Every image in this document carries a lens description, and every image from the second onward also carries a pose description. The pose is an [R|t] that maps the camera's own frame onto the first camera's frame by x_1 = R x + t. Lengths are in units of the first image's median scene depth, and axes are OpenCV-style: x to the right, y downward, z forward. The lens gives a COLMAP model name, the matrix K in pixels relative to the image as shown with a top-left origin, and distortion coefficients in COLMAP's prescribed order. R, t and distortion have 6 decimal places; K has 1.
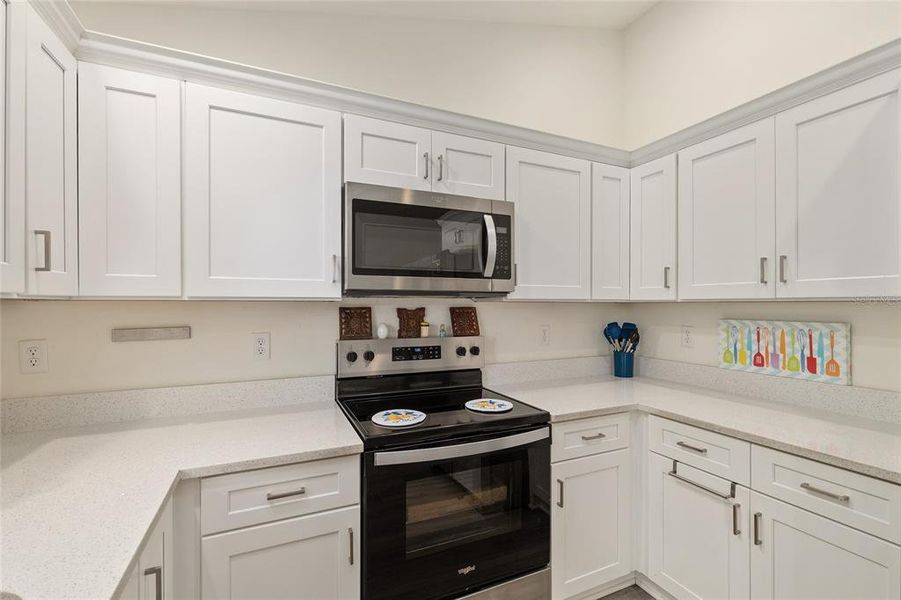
lens RADIAL K [[397.4, 0, 446.8], [0, 397.4, 304.7], [0, 0, 1]] dist [-0.001950, -0.000306]
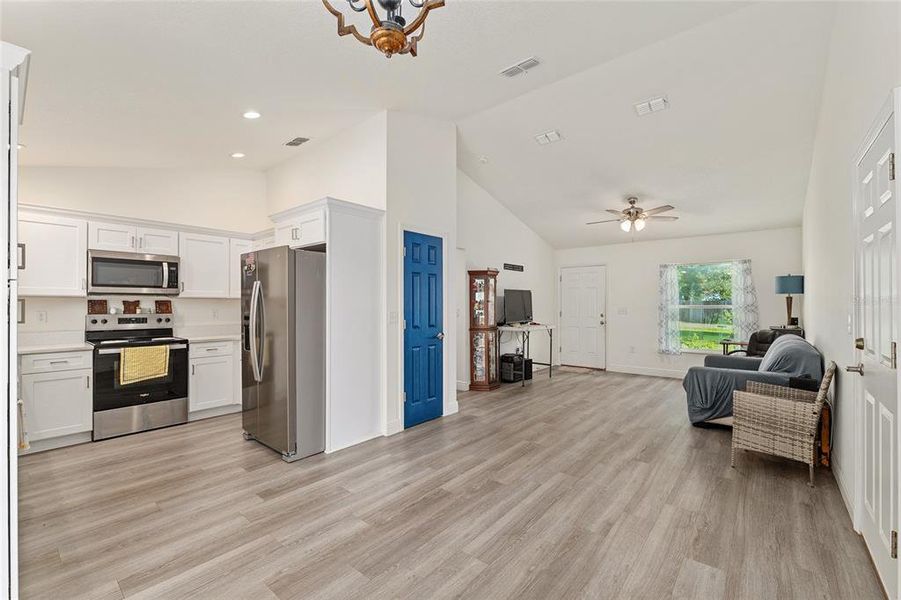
lens RADIAL K [[373.6, 0, 447.6], [0, 373.6, 301.6], [0, 0, 1]] dist [-0.013867, 0.000052]
pose [[0.899982, 0.001970, 0.435923, 0.679200], [0.001799, 0.999964, -0.008232, 0.038724], [-0.435924, 0.008193, 0.899946, -1.831134]]
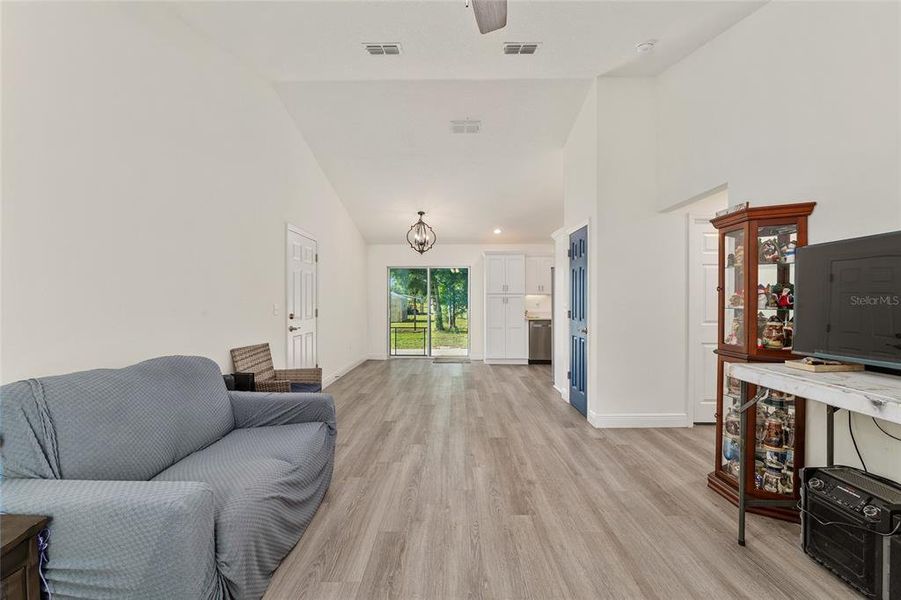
lens RADIAL K [[370.2, 0, 450.5], [0, 370.2, 300.0], [0, 0, 1]] dist [-0.010903, -0.000073]
pose [[-0.406962, -0.000464, -0.913445, 4.093722], [-0.001297, 0.999999, 0.000070, 0.055397], [0.913444, 0.001214, -0.406962, 0.551276]]
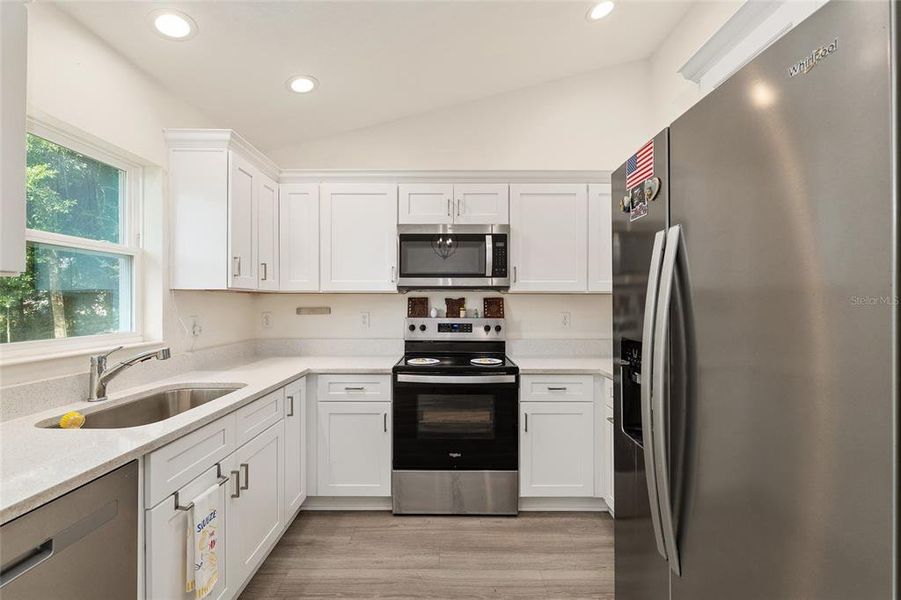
lens RADIAL K [[393.2, 0, 450.1], [0, 393.2, 301.9], [0, 0, 1]] dist [-0.003368, -0.000526]
pose [[0.909660, 0.000356, -0.415353, 0.584905], [-0.001645, 0.999995, -0.002745, 0.030592], [0.415350, 0.003180, 0.909656, -0.408917]]
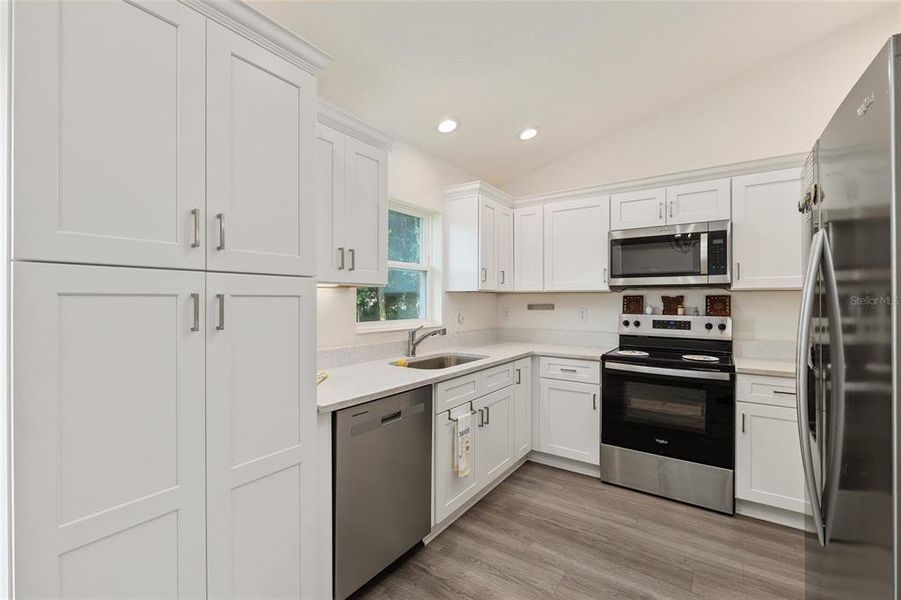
lens RADIAL K [[388.4, 0, 448.8], [0, 388.4, 300.1], [0, 0, 1]] dist [0.000164, -0.000032]
pose [[0.509360, 0.000444, -0.860553, 0.875941], [-0.003354, 0.999993, -0.001469, 0.033401], [0.860547, 0.003634, 0.509358, -0.584505]]
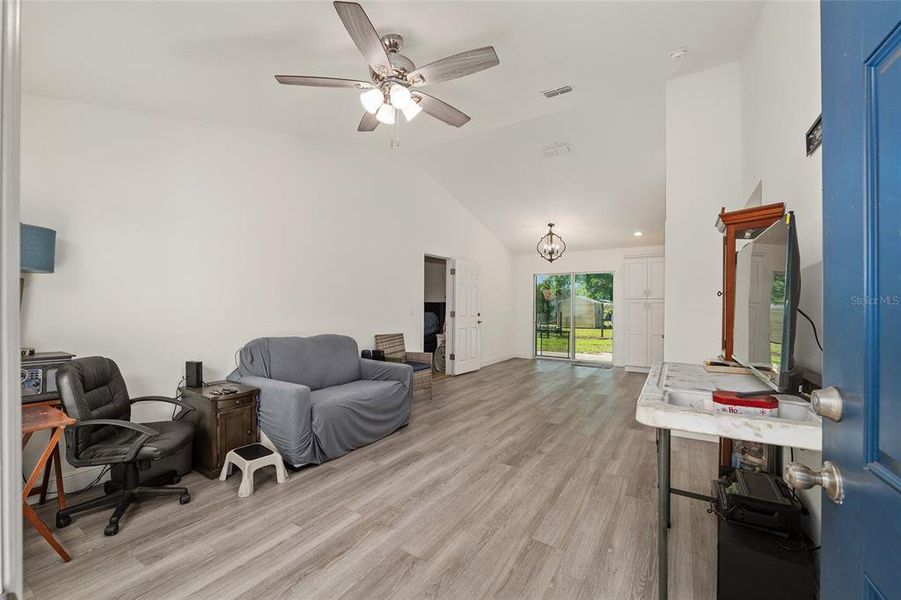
lens RADIAL K [[373.6, 0, 447.6], [0, 373.6, 301.6], [0, 0, 1]] dist [-0.013867, 0.000052]
pose [[-0.829295, -0.009713, -0.558727, 4.027579], [-0.007077, 0.999951, -0.006880, 0.058089], [0.558767, -0.001751, -0.829323, 1.497174]]
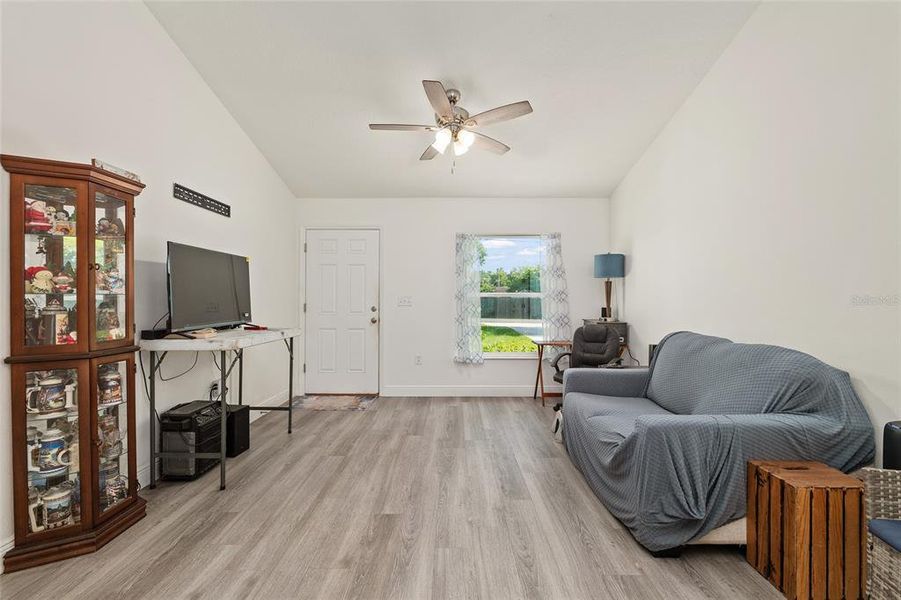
lens RADIAL K [[373.6, 0, 447.6], [0, 373.6, 301.6], [0, 0, 1]] dist [-0.013867, 0.000052]
pose [[0.412539, -0.001665, 0.910939, 1.883547], [0.000982, 0.999999, 0.001384, 0.106441], [-0.910940, 0.000324, 0.412540, -0.377244]]
